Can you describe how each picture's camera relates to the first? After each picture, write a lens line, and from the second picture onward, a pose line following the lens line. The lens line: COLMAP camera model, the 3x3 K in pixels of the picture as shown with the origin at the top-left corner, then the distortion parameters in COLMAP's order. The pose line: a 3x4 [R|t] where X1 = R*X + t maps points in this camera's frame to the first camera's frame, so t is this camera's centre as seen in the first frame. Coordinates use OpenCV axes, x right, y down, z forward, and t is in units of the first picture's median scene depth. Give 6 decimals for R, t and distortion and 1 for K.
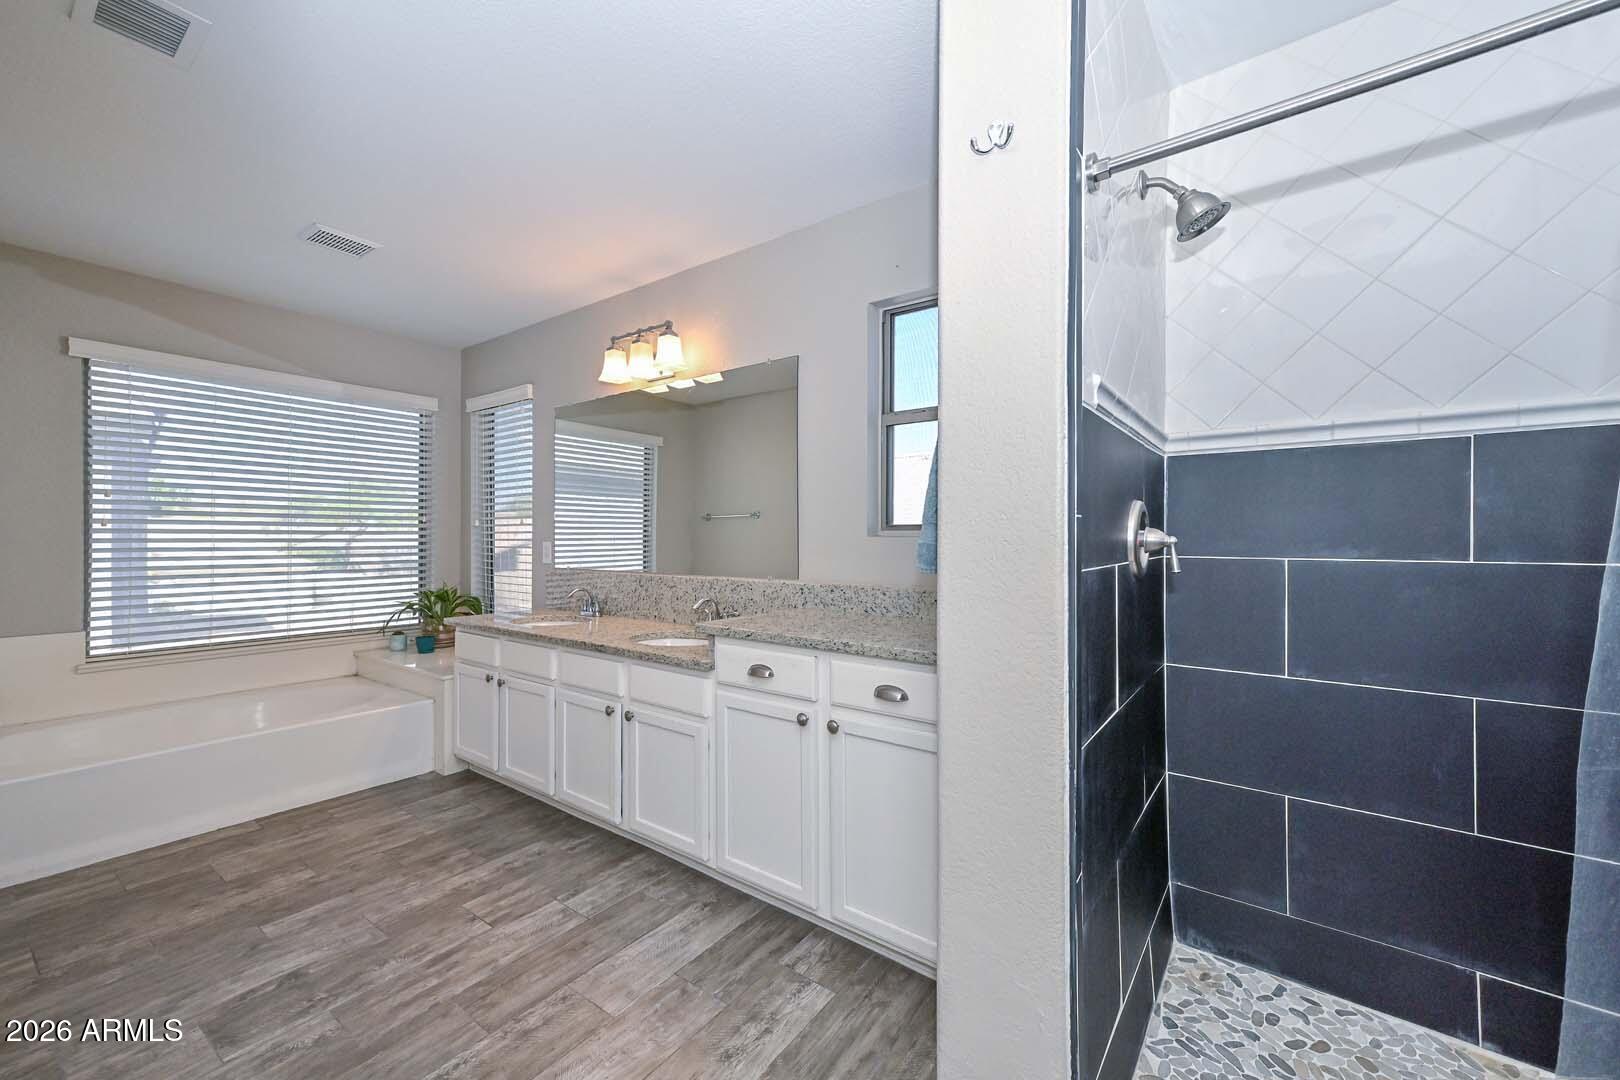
lens RADIAL K [[703.6, 0, 819.6], [0, 703.6, 539.8], [0, 0, 1]] dist [0.012752, 0.001569]
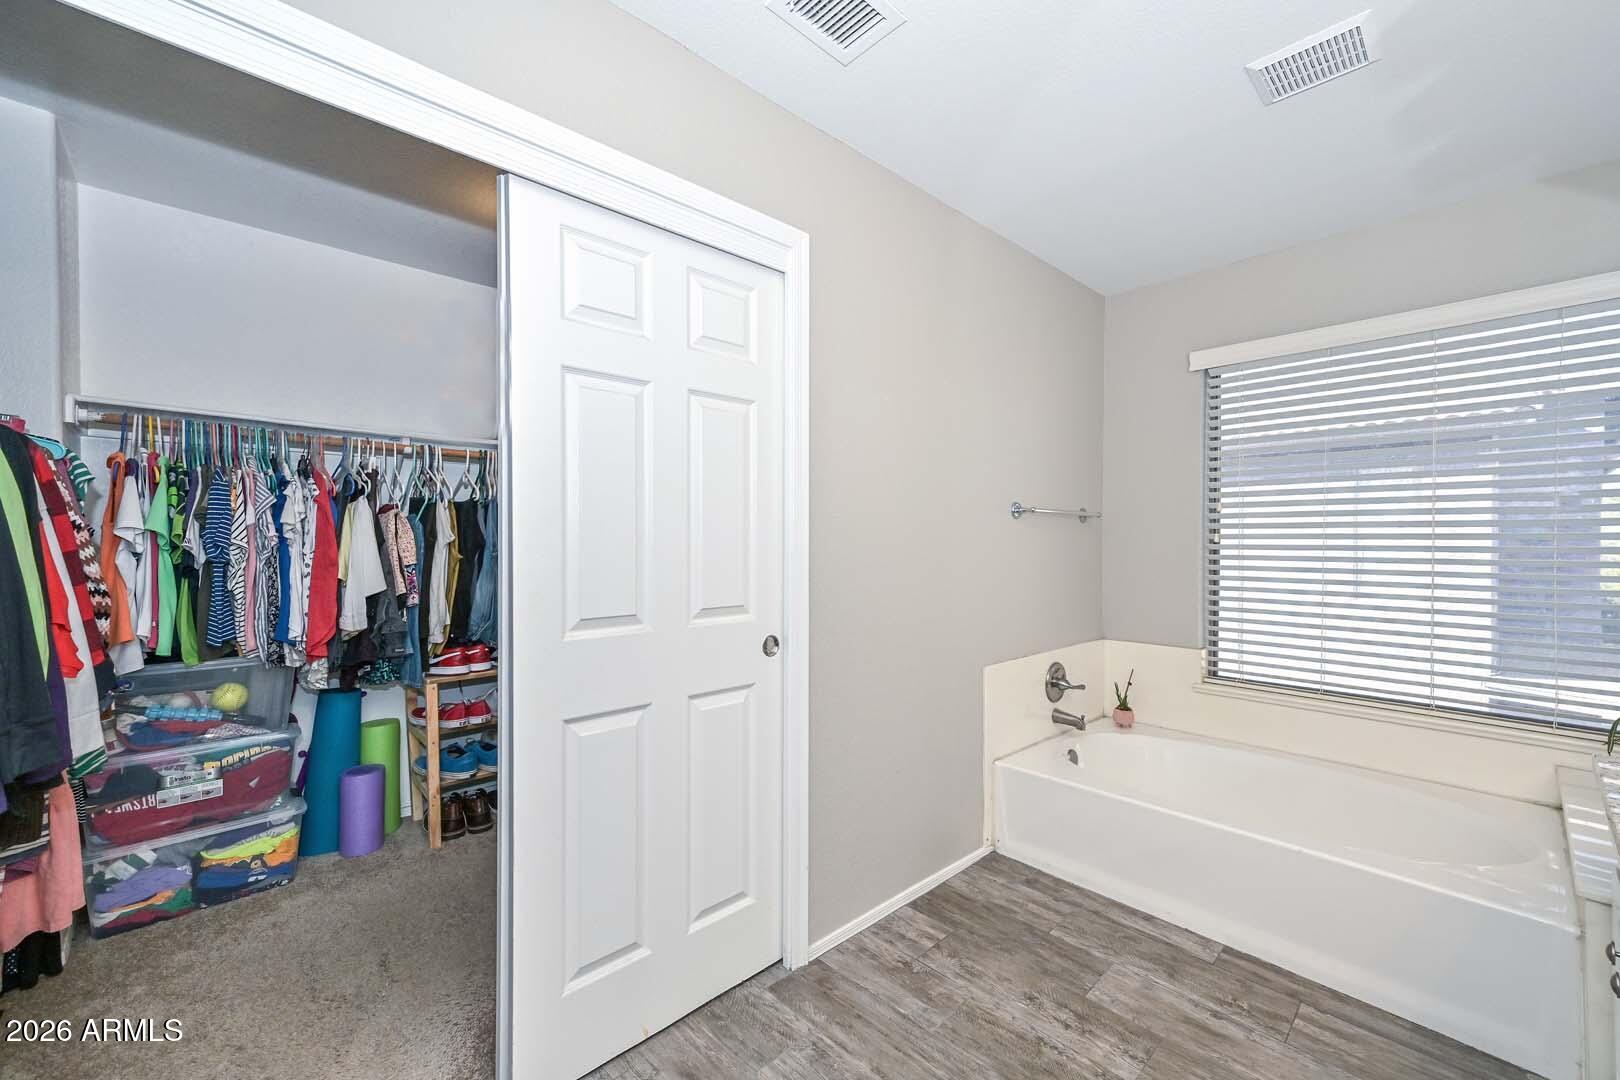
lens RADIAL K [[650.0, 0, 810.2], [0, 650.0, 549.1], [0, 0, 1]] dist [0.014663, 0.000229]
pose [[-0.178298, 0.008146, -0.983943, -0.064762], [-0.004345, 0.999949, 0.009066, -0.020387], [0.983967, 0.005892, -0.178254, 0.786881]]
